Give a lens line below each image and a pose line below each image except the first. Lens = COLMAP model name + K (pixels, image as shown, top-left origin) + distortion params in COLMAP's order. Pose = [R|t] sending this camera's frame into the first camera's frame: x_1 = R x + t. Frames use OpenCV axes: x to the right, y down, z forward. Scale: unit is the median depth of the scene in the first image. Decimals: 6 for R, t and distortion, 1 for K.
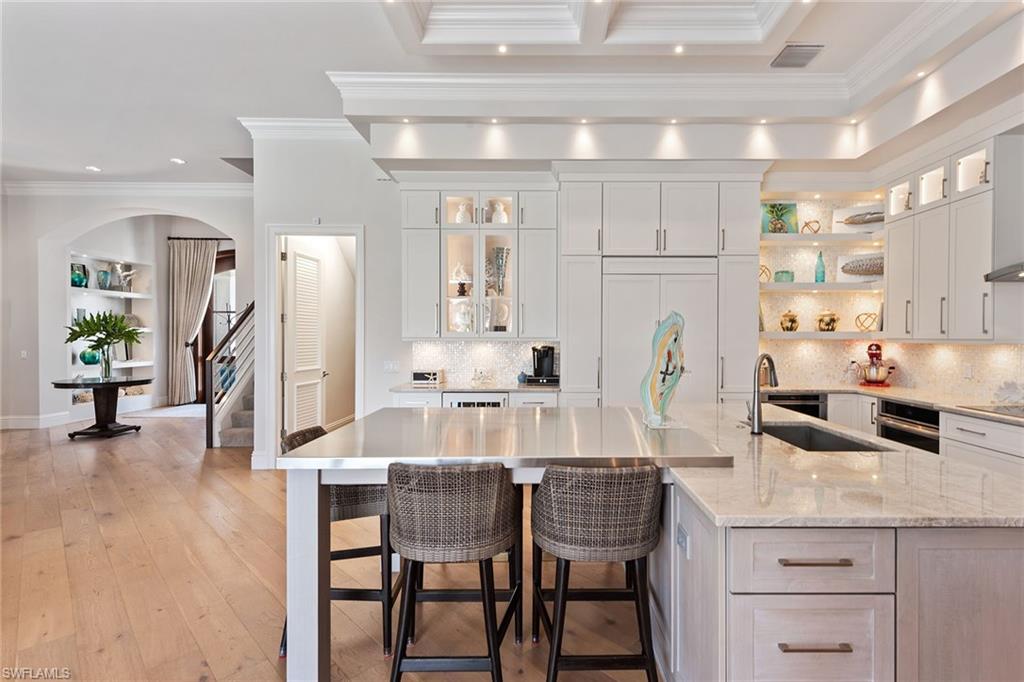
lens RADIAL K [[511.2, 0, 544.0], [0, 511.2, 342.2], [0, 0, 1]] dist [0.017541, 0.000123]
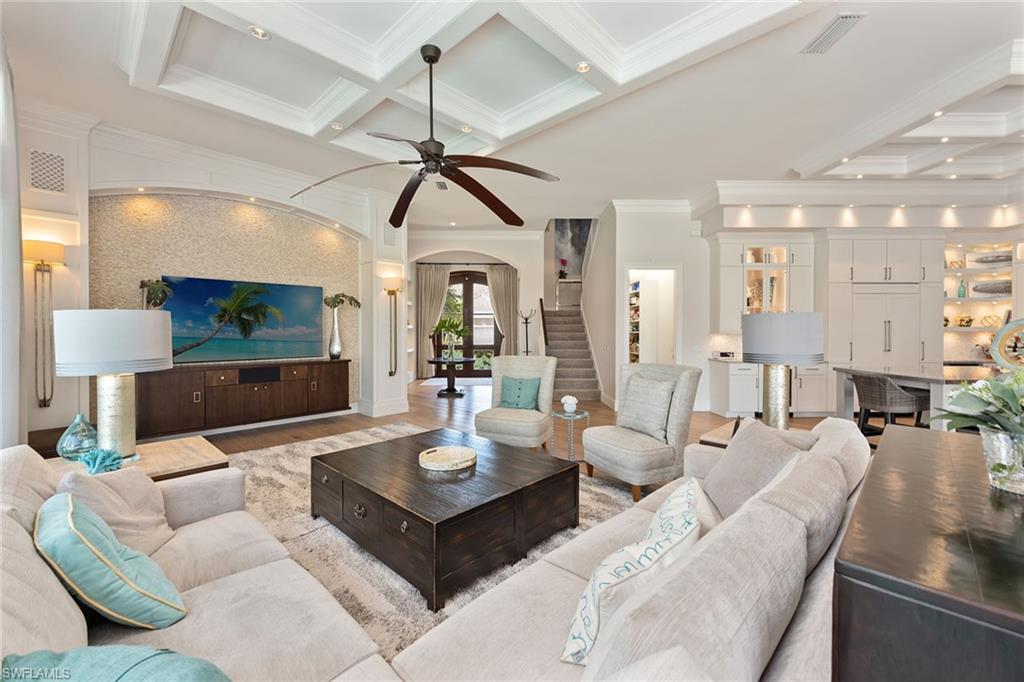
lens RADIAL K [[417.3, 0, 507.6], [0, 417.3, 332.9], [0, 0, 1]] dist [0.001771, 0.000082]
pose [[0.999992, -0.003280, 0.002480, -0.516653], [0.003288, 0.999989, -0.003373, -0.000753], [-0.002469, 0.003381, 0.999991, -0.193341]]
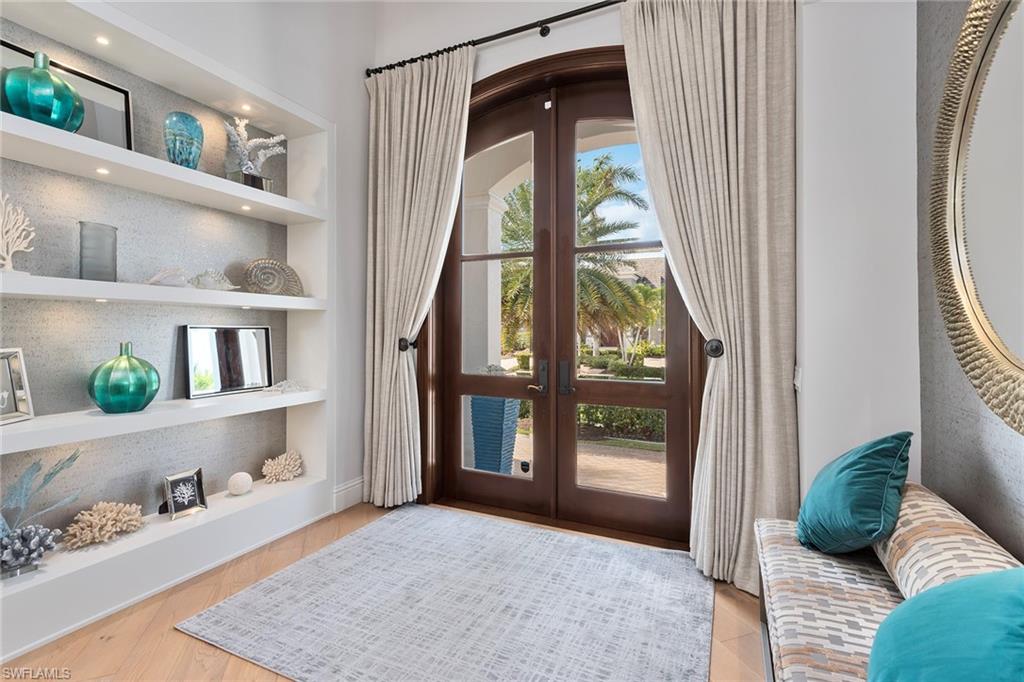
lens RADIAL K [[450.7, 0, 513.6], [0, 450.7, 332.5], [0, 0, 1]] dist [0.000910, -0.000155]
pose [[0.911438, 0.001772, -0.411433, -0.524182], [-0.006212, 0.999936, -0.009457, -0.001344], [0.411390, 0.011175, 0.911391, 0.794833]]
